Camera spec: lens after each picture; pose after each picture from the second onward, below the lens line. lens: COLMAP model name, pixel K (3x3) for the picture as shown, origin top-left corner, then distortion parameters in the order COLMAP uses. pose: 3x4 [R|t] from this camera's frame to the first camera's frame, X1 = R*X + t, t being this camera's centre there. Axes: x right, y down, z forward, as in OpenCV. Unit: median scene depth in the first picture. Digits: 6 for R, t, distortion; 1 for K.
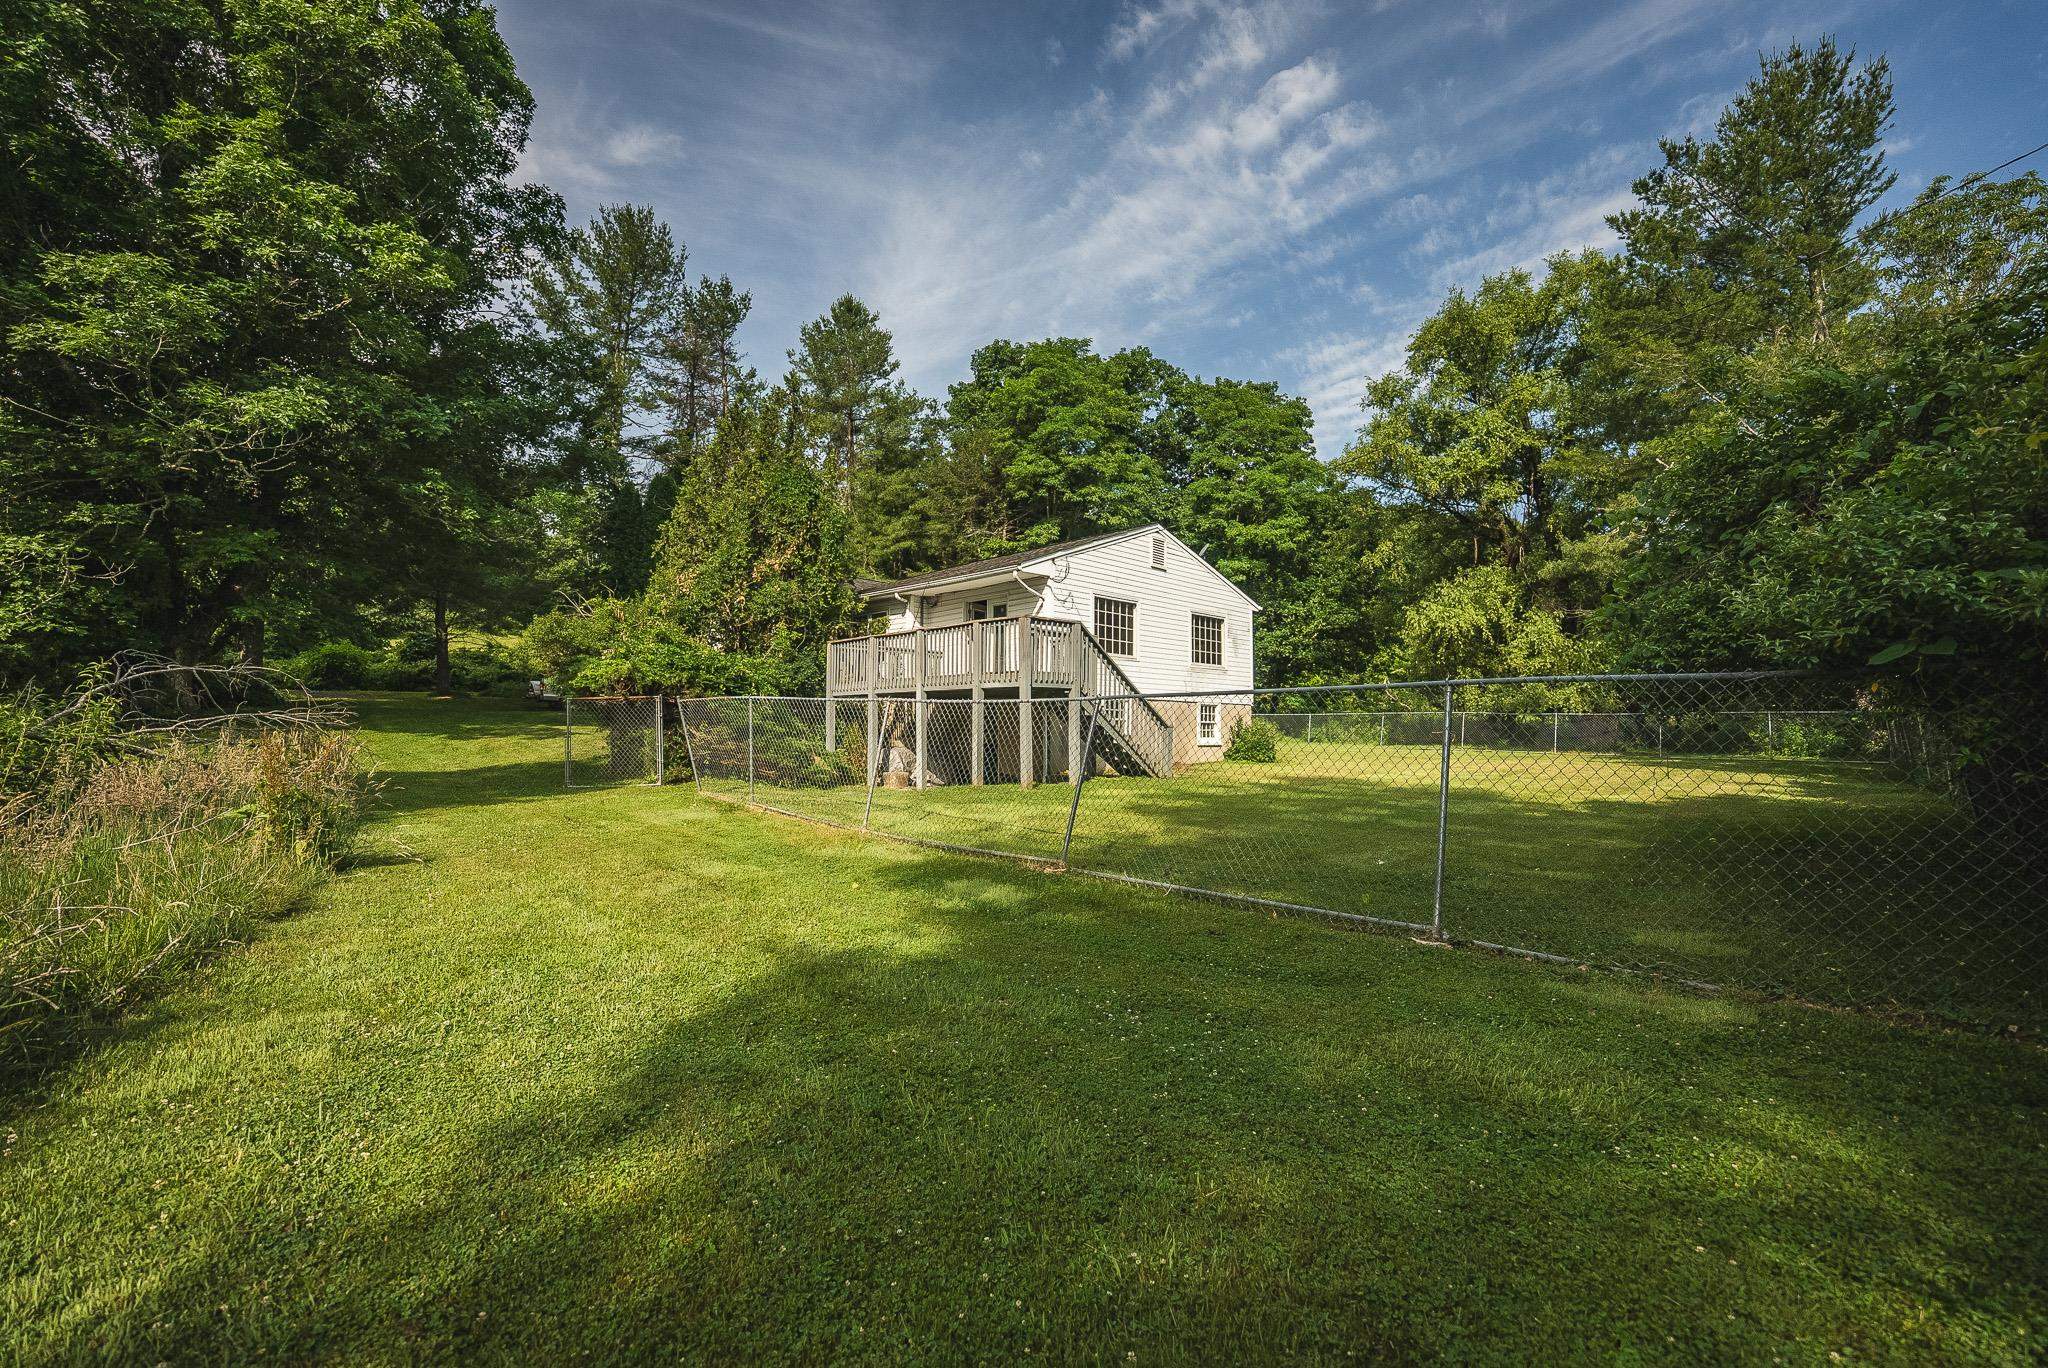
lens RADIAL K [[832.2, 0, 1037.5], [0, 832.2, 690.8], [0, 0, 1]] dist [-0.025155, -0.000032]
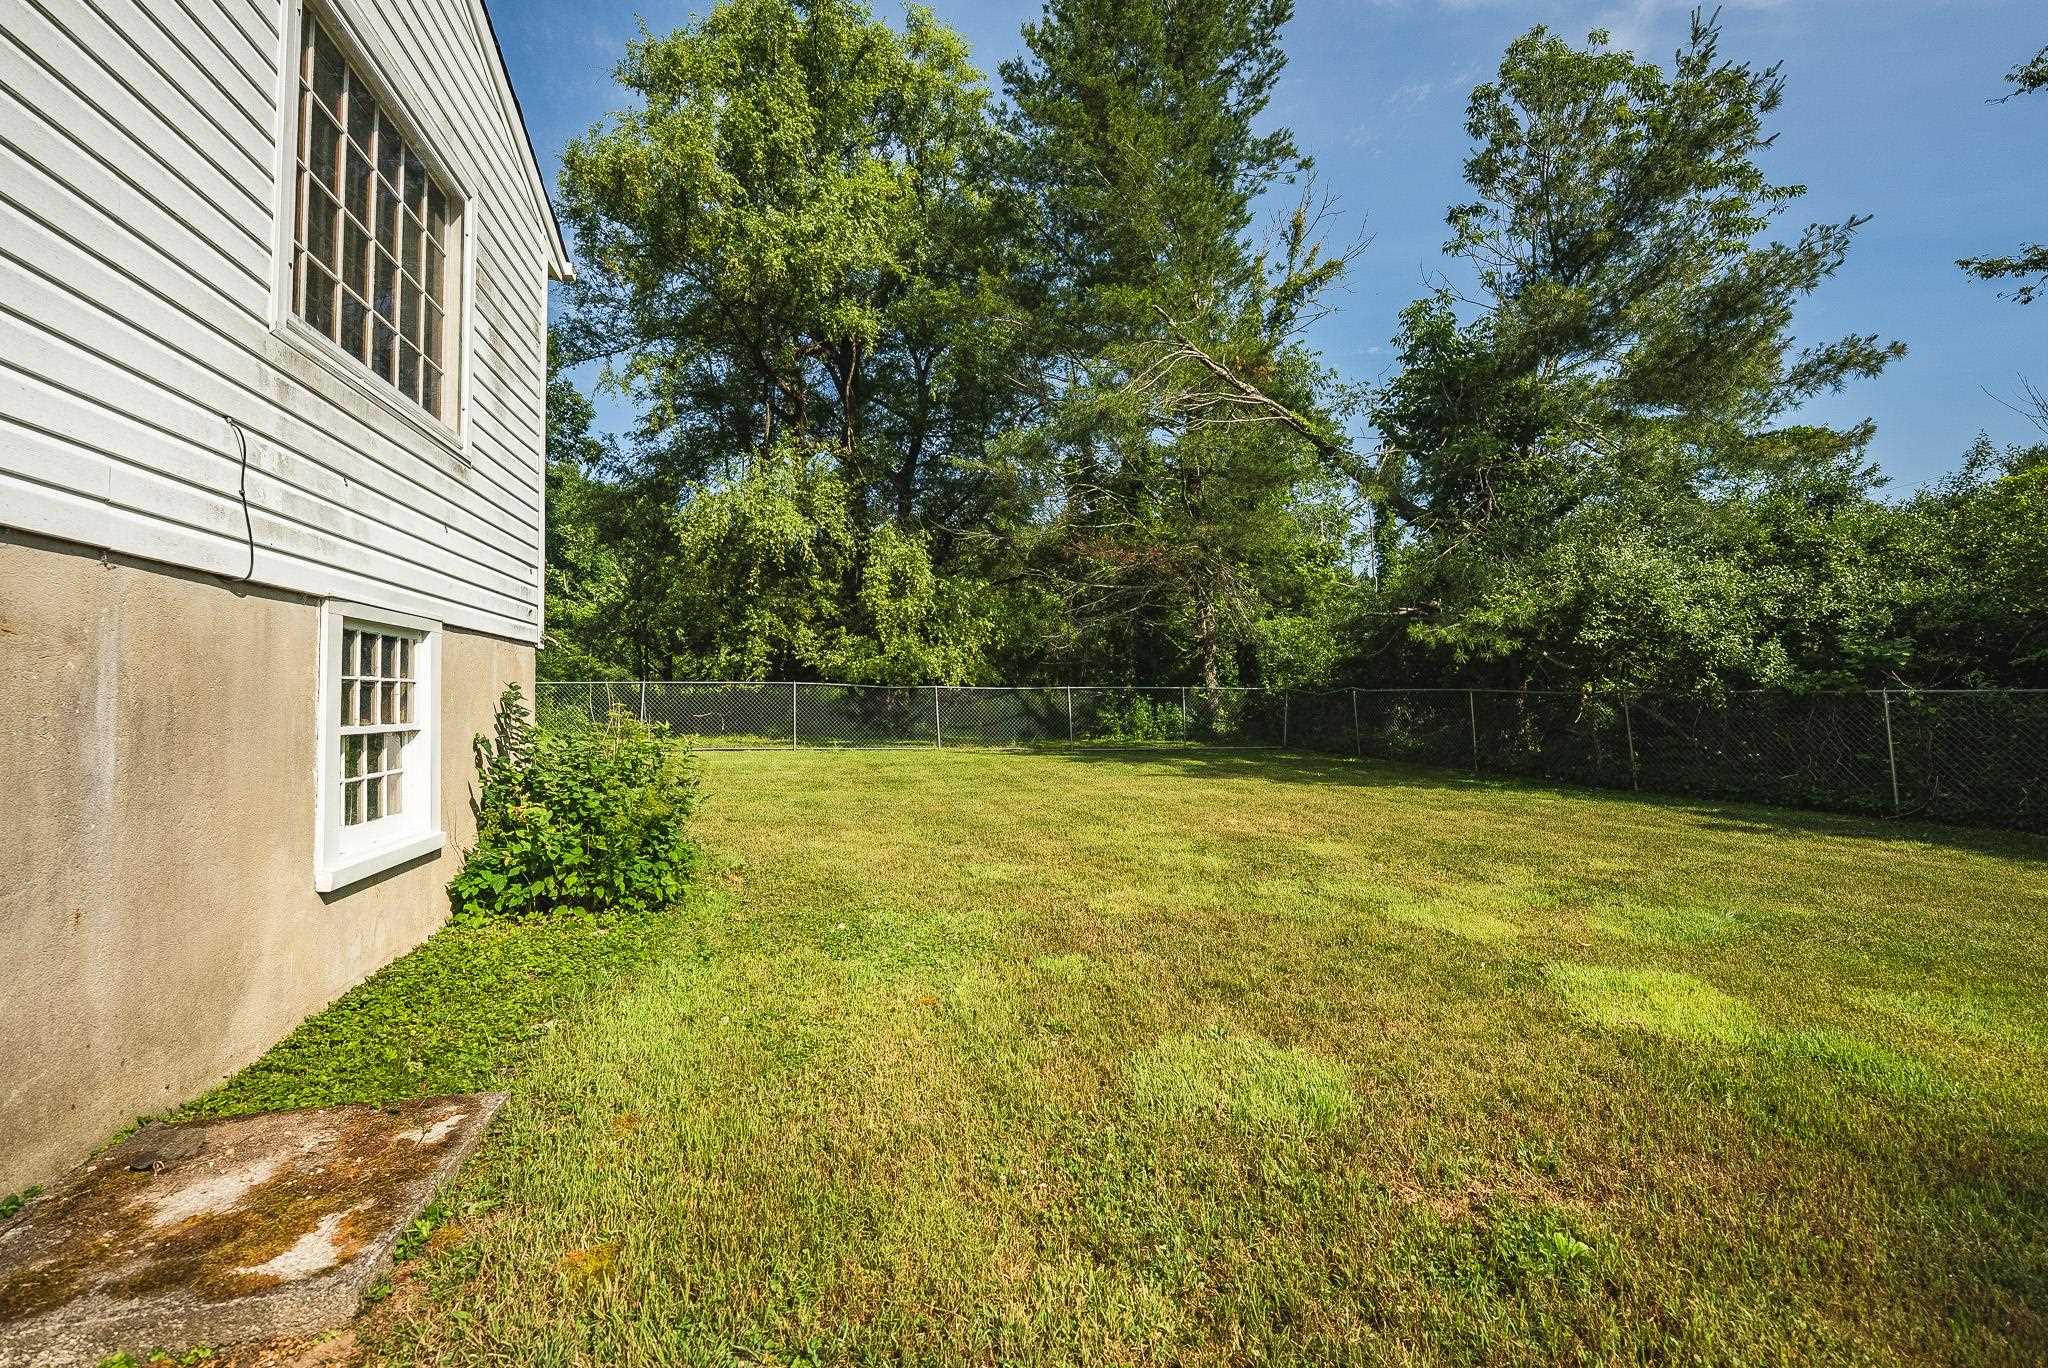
lens RADIAL K [[832.2, 0, 1037.5], [0, 832.2, 690.8], [0, 0, 1]] dist [-0.025155, -0.000032]
pose [[0.473571, 0.003545, 0.880748, 0.086663], [-0.037385, 0.999172, 0.016080, 0.015852], [-0.879962, -0.040542, 0.473311, 0.565402]]
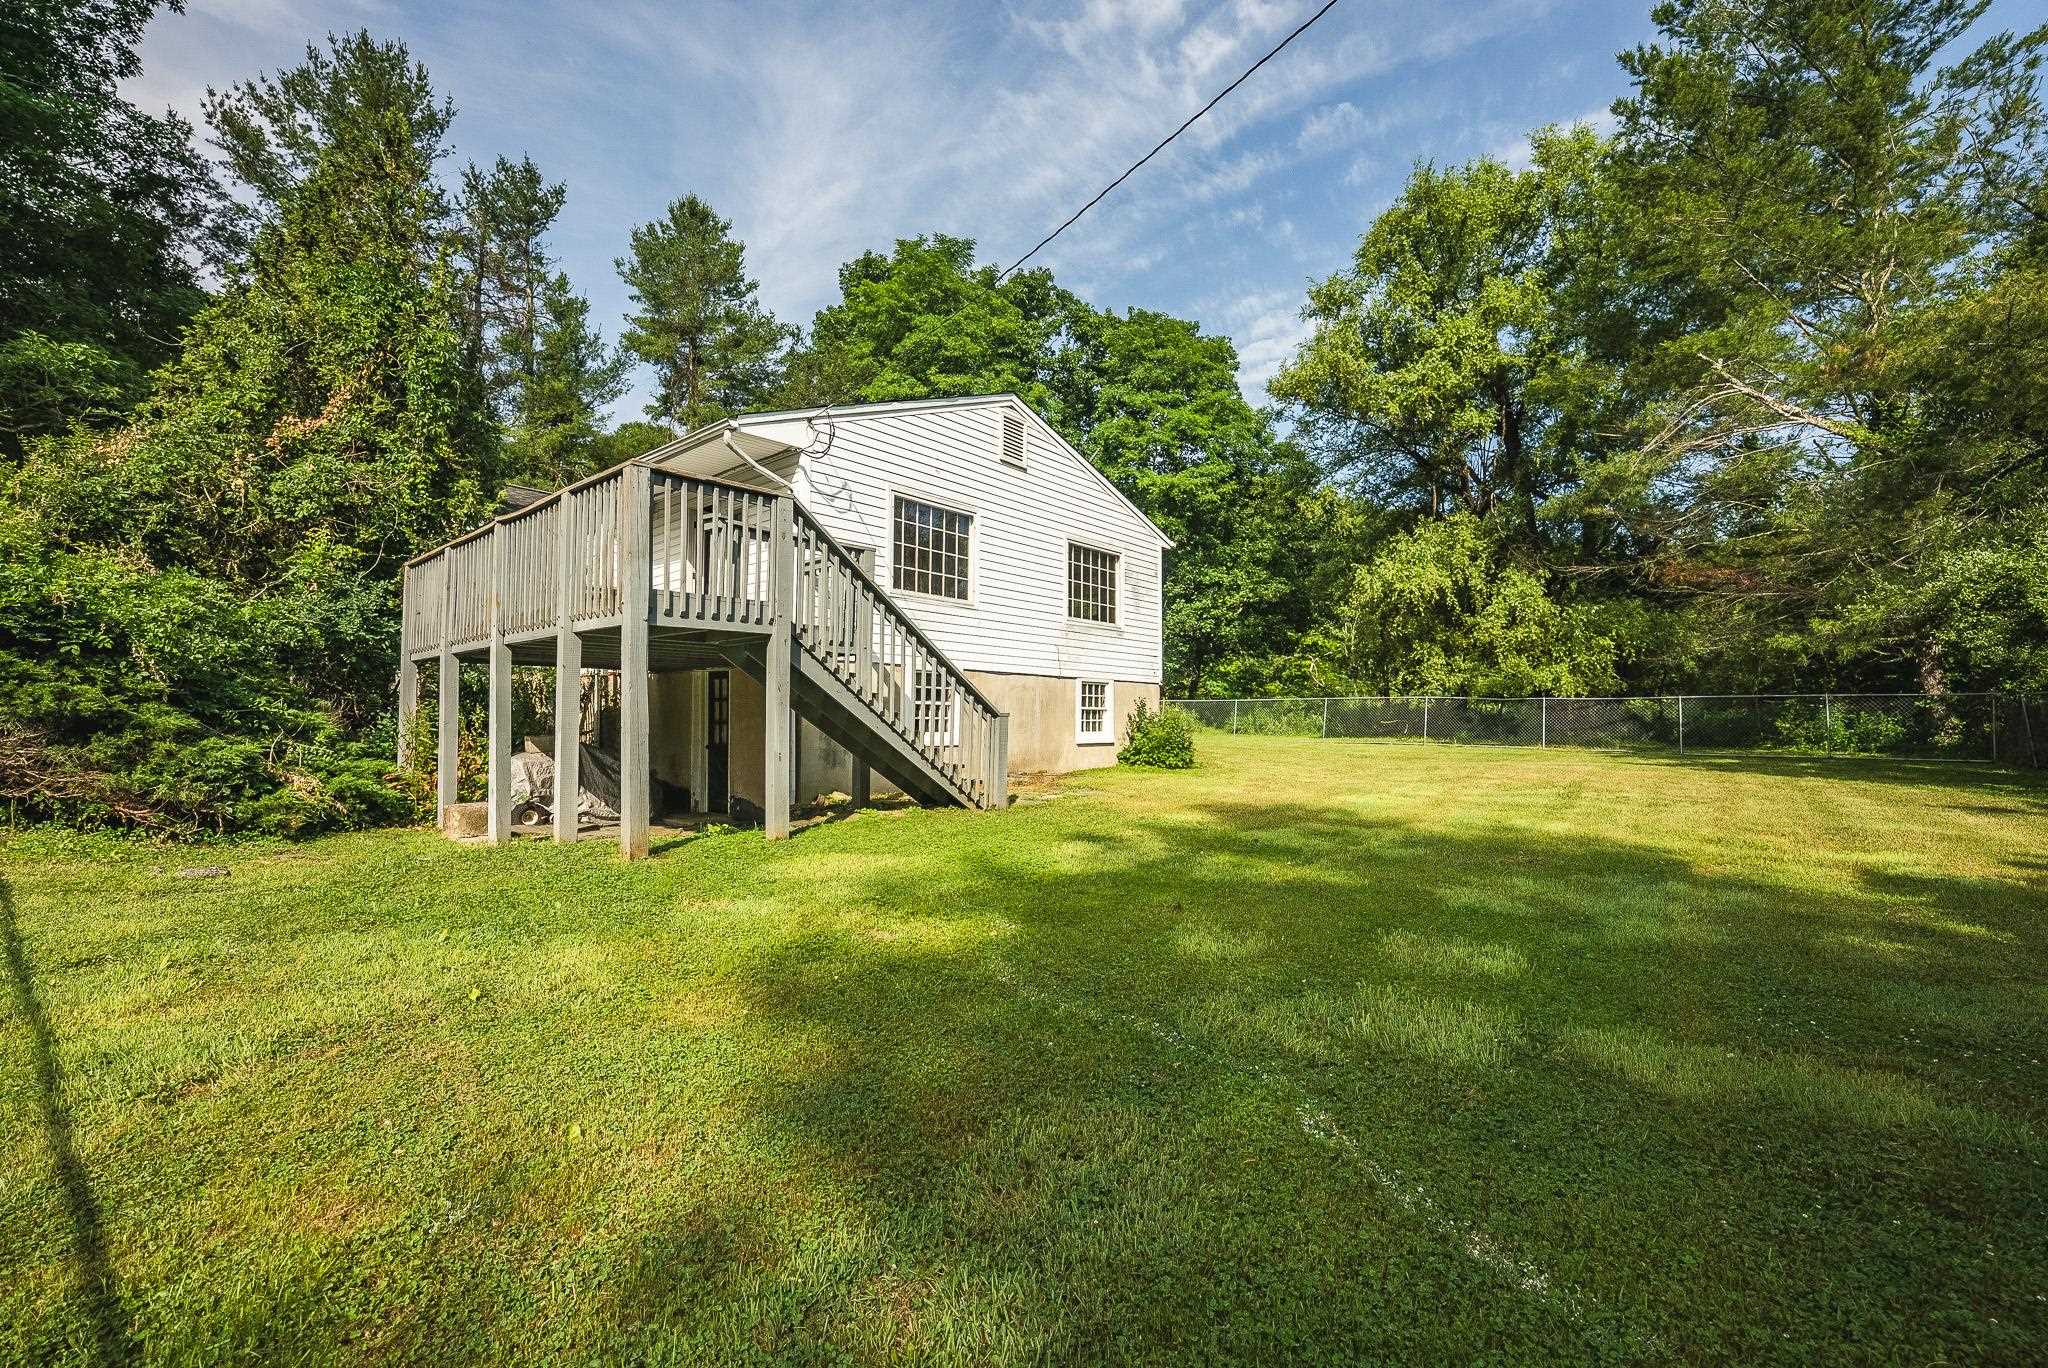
lens RADIAL K [[809.8, 0, 1045.7], [0, 809.8, 694.7], [0, 0, 1]] dist [-0.017802, 0.000144]
pose [[0.995356, -0.000365, 0.096263, 0.073852], [-0.001183, 0.999871, 0.016028, 0.011653], [-0.096257, -0.016068, 0.995227, 0.254307]]
